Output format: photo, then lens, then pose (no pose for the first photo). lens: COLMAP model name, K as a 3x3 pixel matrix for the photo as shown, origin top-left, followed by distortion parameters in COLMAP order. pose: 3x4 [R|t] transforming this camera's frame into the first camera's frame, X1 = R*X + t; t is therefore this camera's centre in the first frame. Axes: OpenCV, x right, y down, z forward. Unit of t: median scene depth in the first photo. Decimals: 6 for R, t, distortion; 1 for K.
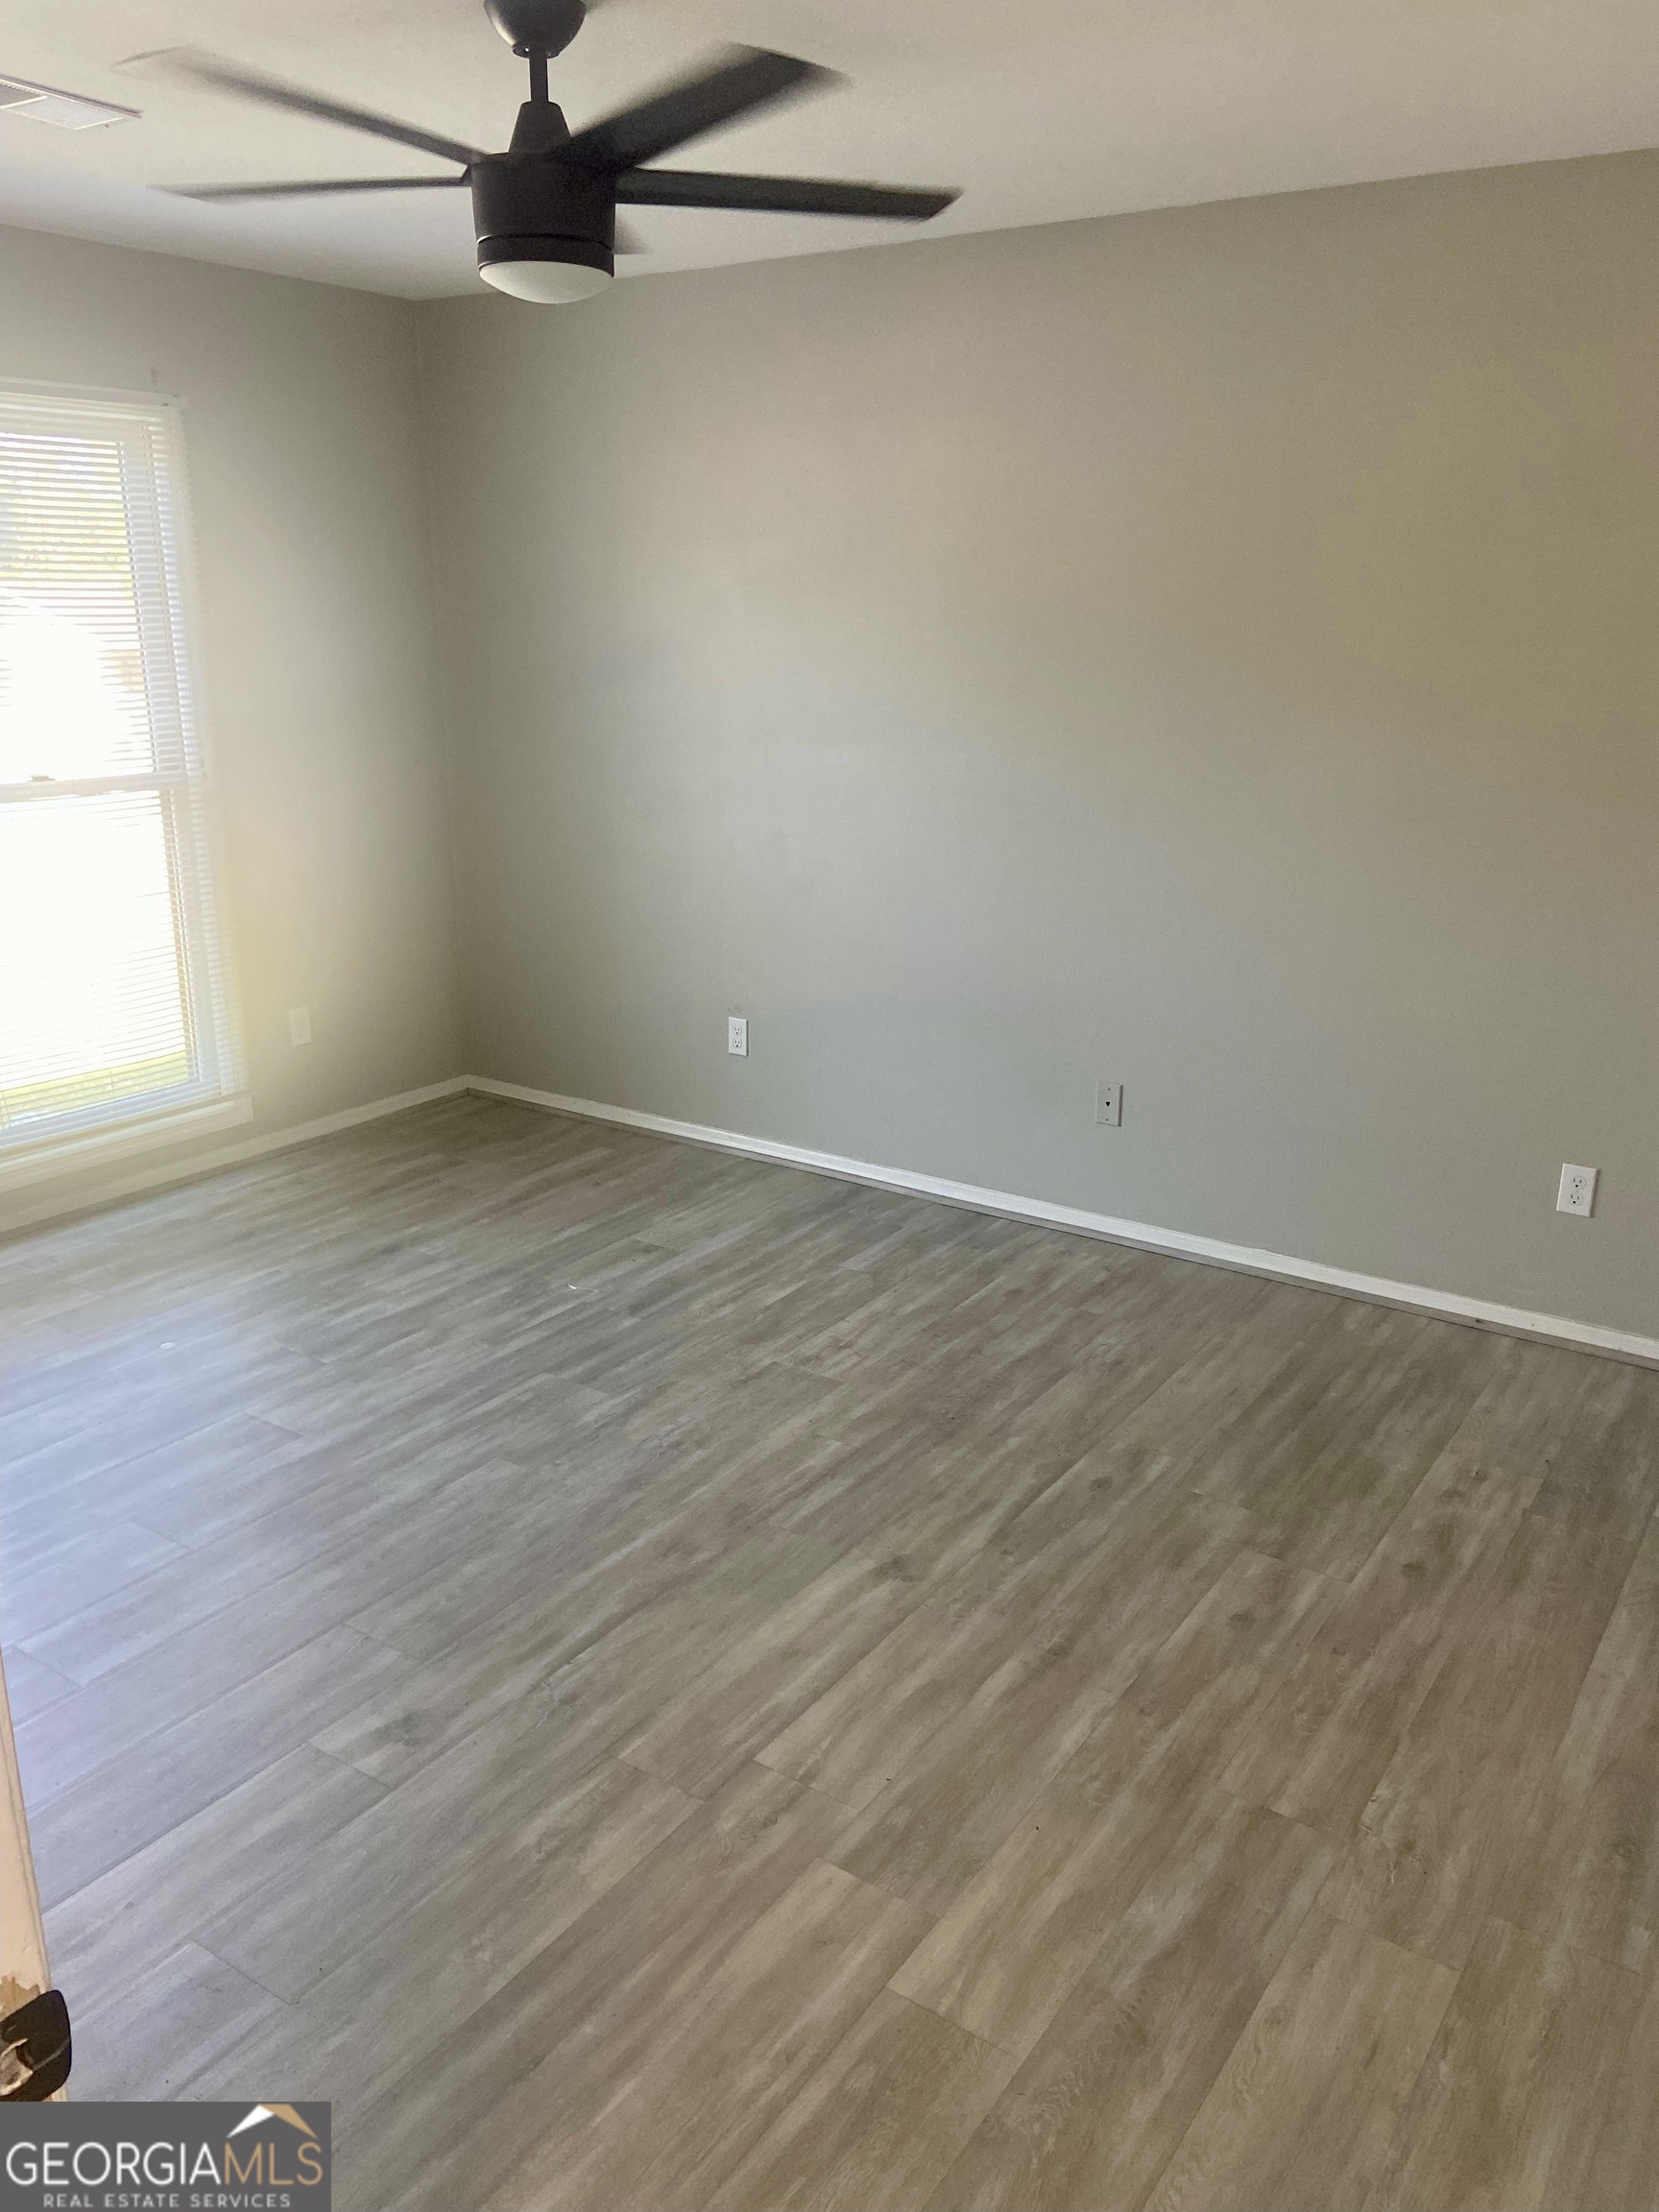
lens RADIAL K [[1663.7, 0, 839.4], [0, 1663.7, 1090.5], [0, 0, 1]] dist [0.126756, -0.166997]
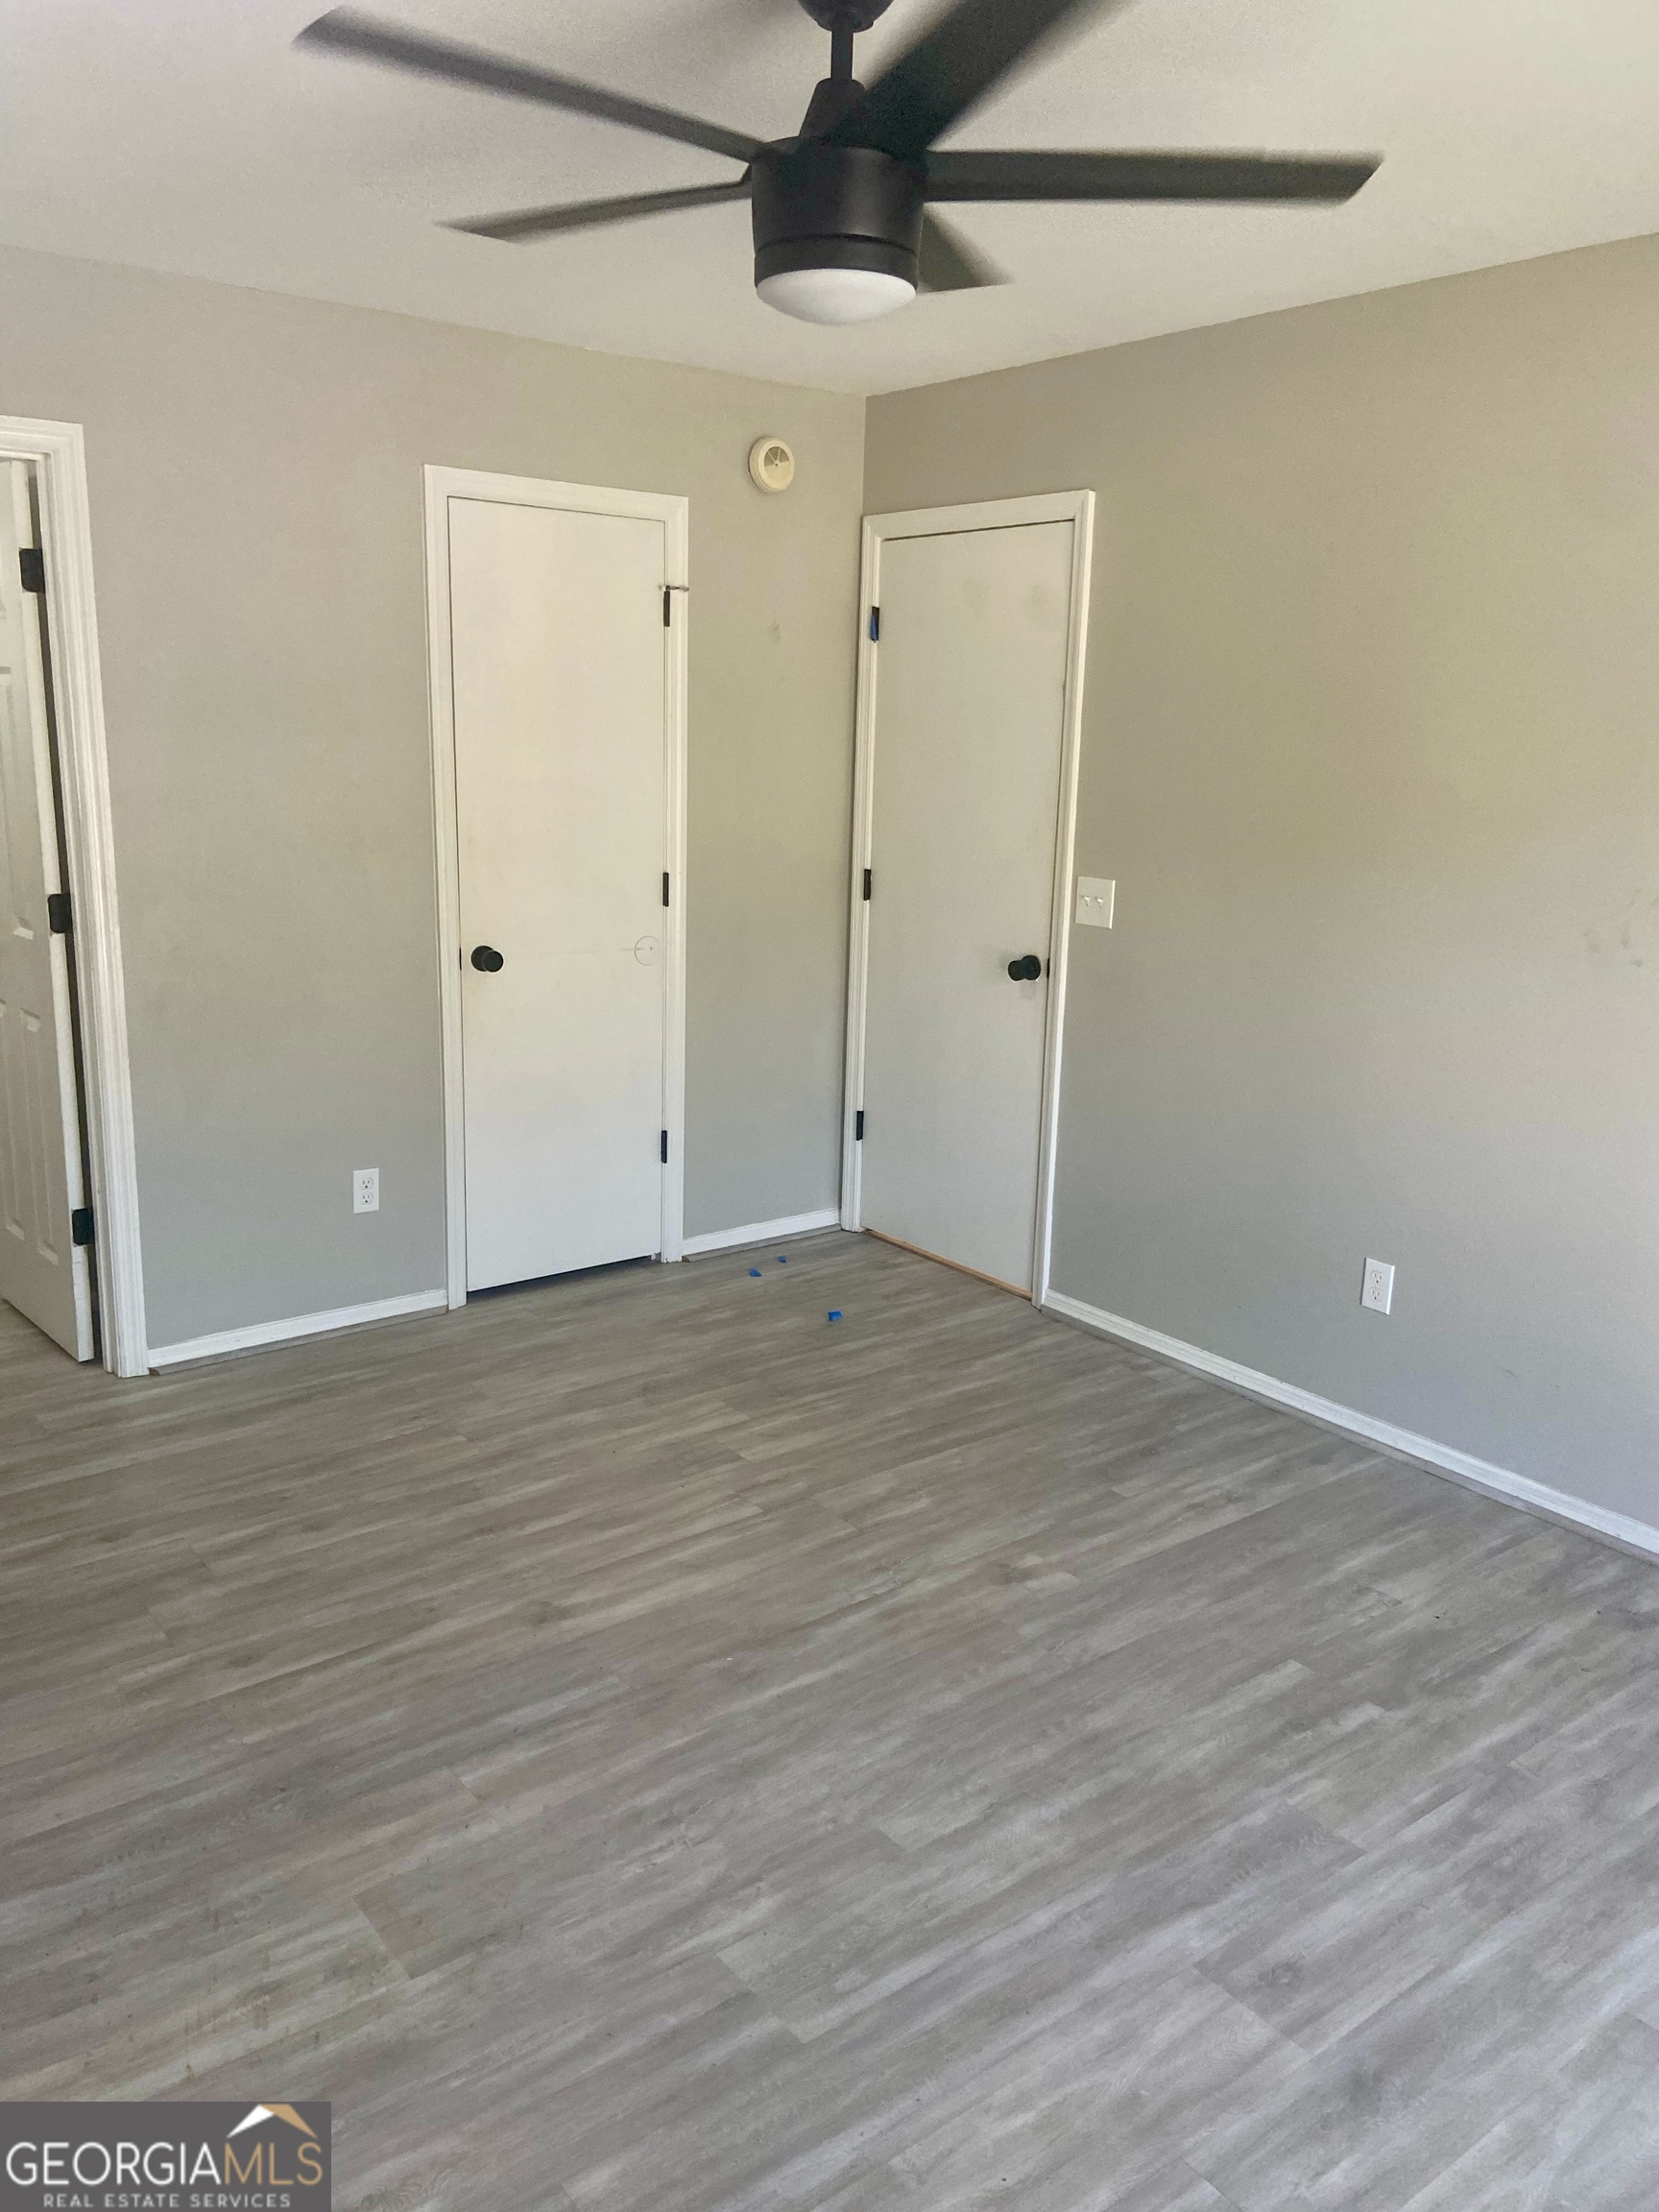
lens RADIAL K [[1663.7, 0, 839.4], [0, 1663.7, 1090.5], [0, 0, 1]] dist [0.126756, -0.166997]
pose [[-0.951833, -0.098251, 0.290448, -0.394981], [0.051963, 0.881877, 0.468607, -0.457688], [-0.302181, 0.461128, -0.834295, 1.632926]]
